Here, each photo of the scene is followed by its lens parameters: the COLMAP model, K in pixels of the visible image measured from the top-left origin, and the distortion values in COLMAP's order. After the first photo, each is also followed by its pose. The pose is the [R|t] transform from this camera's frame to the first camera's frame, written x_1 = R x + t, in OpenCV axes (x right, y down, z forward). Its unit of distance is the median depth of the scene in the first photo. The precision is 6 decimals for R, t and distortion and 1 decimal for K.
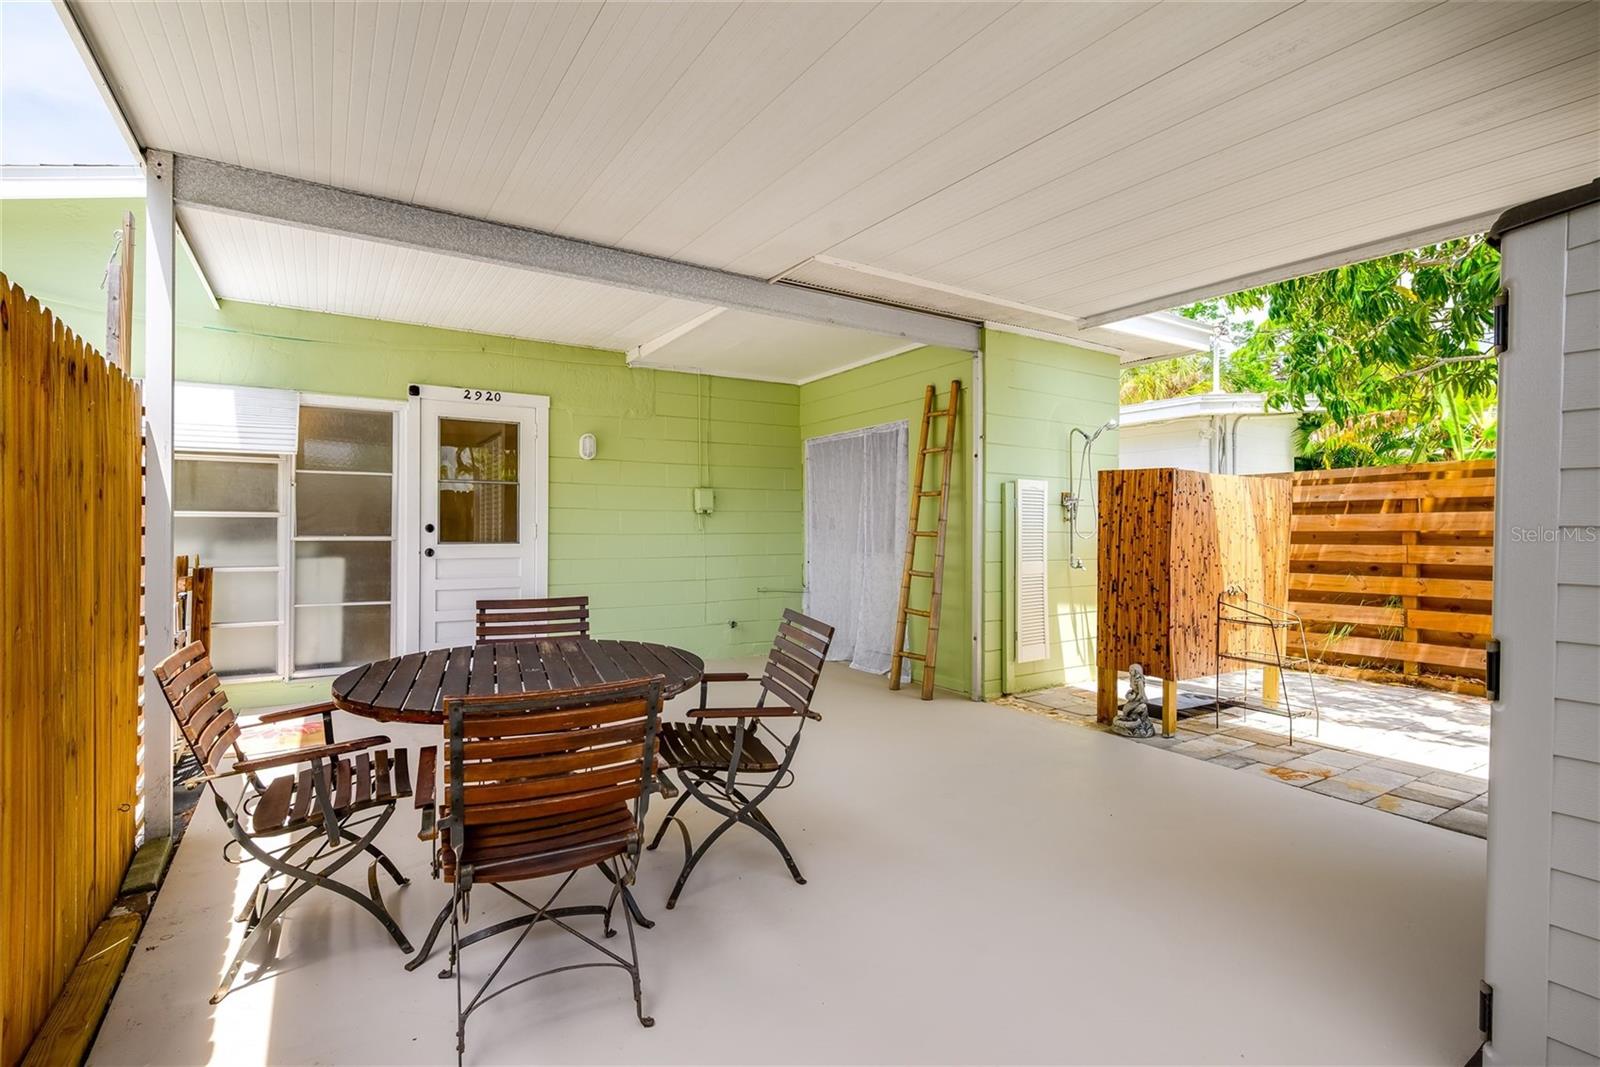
lens RADIAL K [[748.4, 0, 805.7], [0, 748.4, 534.1], [0, 0, 1]] dist [-0.000818, -0.000302]
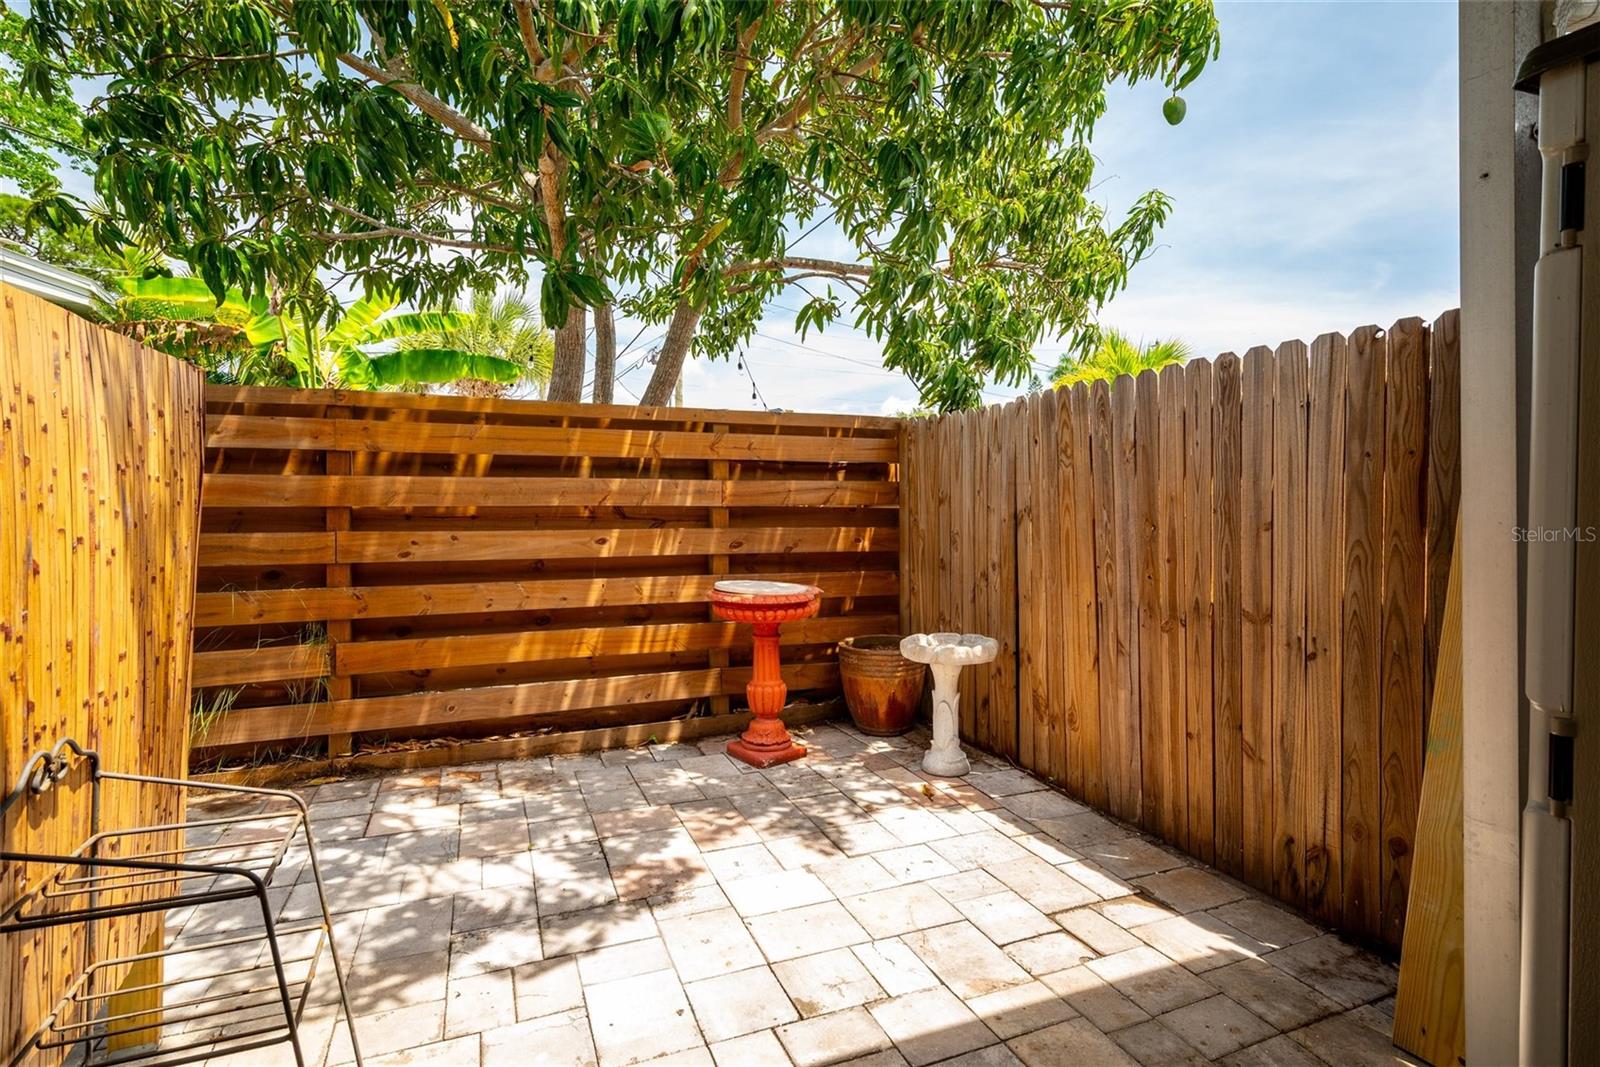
lens RADIAL K [[767.5, 0, 797.9], [0, 767.5, 497.5], [0, 0, 1]] dist [-0.001609, 0.000115]
pose [[0.161323, 0.004950, 0.986889, 0.298046], [-0.002492, 0.999986, -0.004609, -0.009922], [-0.986899, -0.001716, 0.161333, 0.587291]]
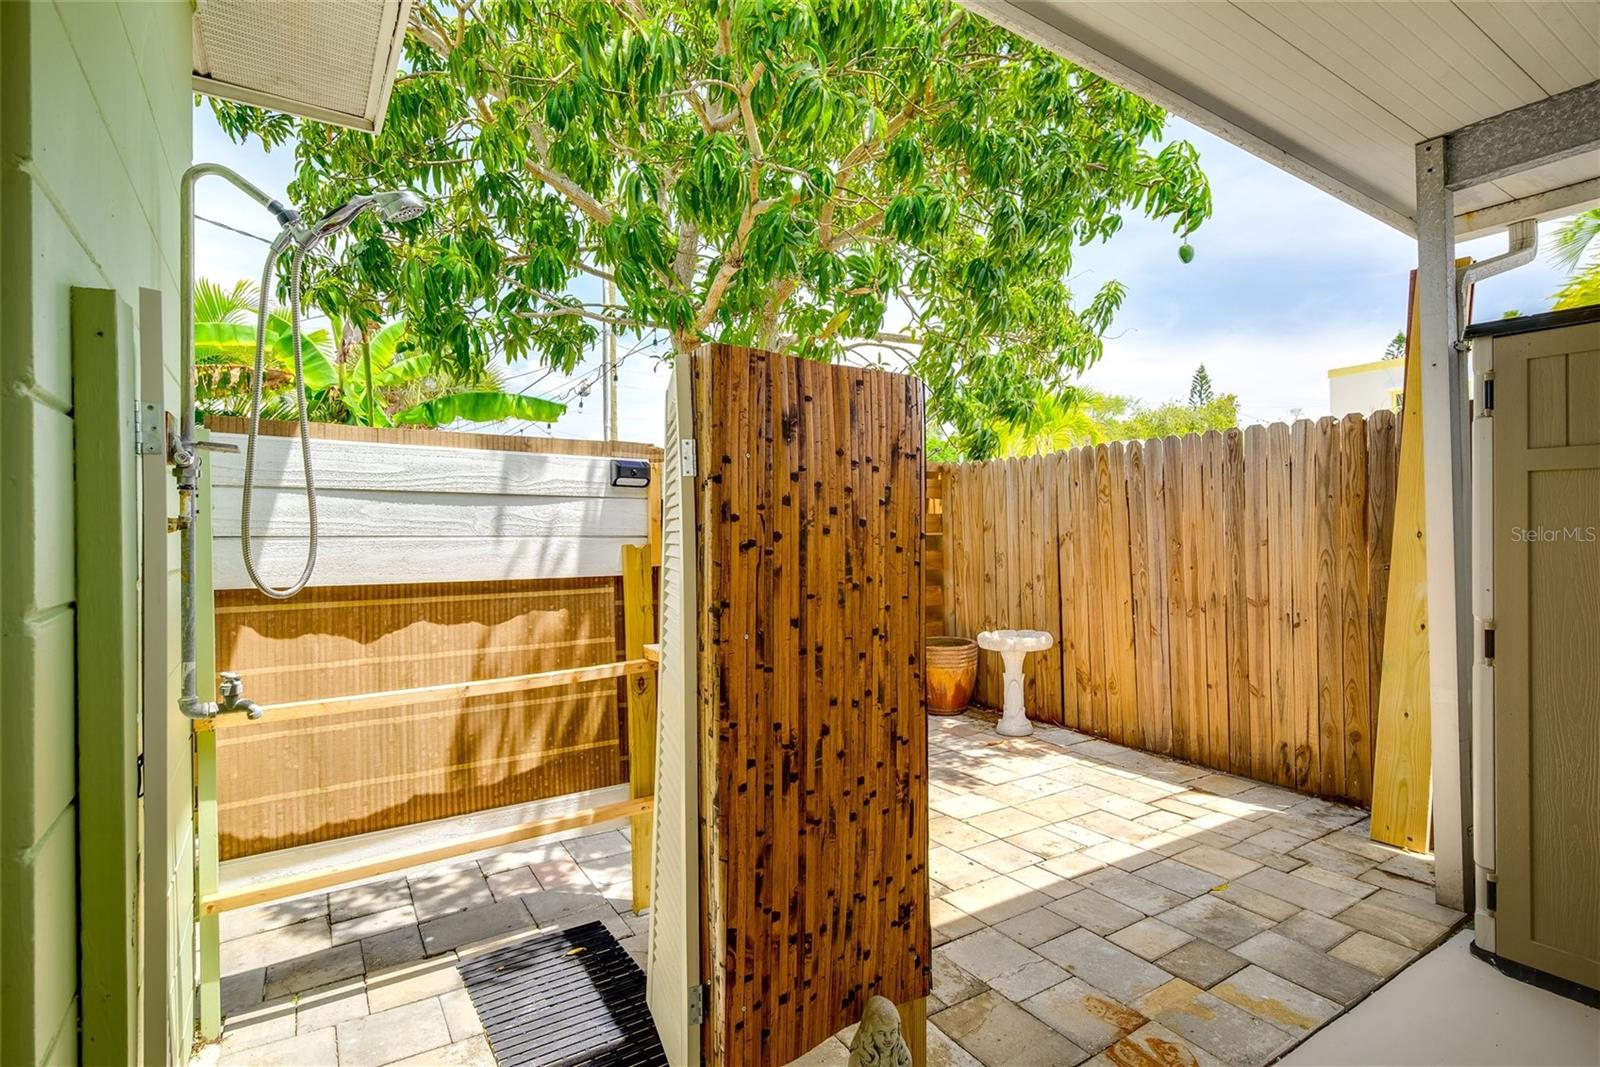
lens RADIAL K [[785.7, 0, 802.2], [0, 785.7, 520.7], [0, 0, 1]] dist [0.002069, 0.000109]
pose [[-0.017338, 0.008092, 0.999817, 0.093309], [0.014411, 0.999865, -0.007842, -0.015806], [-0.999746, 0.014272, -0.017453, 0.808969]]
